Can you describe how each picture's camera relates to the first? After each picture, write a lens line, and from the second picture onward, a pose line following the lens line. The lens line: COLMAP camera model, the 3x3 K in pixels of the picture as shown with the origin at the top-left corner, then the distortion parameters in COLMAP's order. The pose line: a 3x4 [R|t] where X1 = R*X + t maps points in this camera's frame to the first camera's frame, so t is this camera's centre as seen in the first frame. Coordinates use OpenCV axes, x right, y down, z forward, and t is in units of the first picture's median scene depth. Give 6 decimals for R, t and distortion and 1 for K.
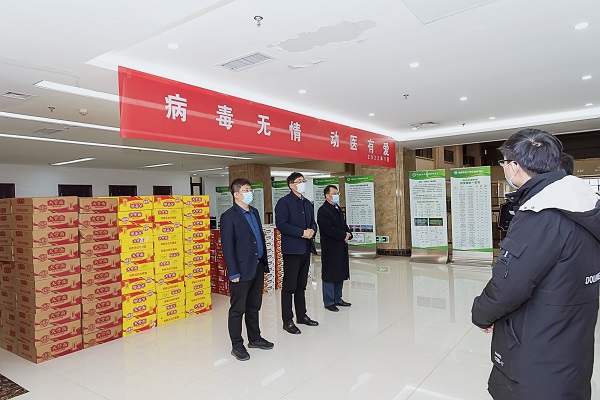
lens RADIAL K [[395.4, 0, 301.0], [0, 395.4, 203.3], [0, 0, 1]] dist [0.016137, -0.003337]
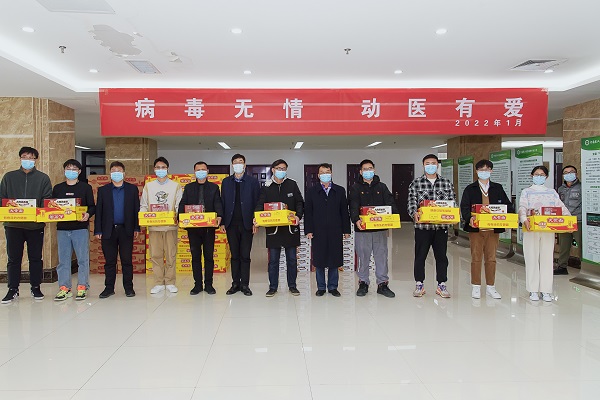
lens RADIAL K [[422.1, 0, 299.3], [0, 422.1, 196.8], [0, 0, 1]] dist [-0.007009, 0.001126]
pose [[0.623639, 0.053449, -0.779883, 0.975188], [-0.018975, 0.998401, 0.053252, -0.026959], [0.781482, -0.018412, 0.623656, 0.450503]]
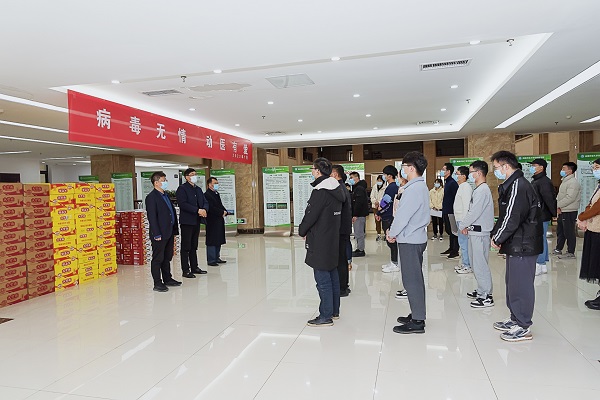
lens RADIAL K [[395.4, 0, 299.4], [0, 395.4, 201.7], [0, 0, 1]] dist [0.016137, -0.003337]
pose [[0.930128, -0.005454, 0.367196, -0.166602], [-0.001303, 0.999834, 0.018149, 0.016460], [-0.367234, -0.017359, 0.929967, -0.458011]]
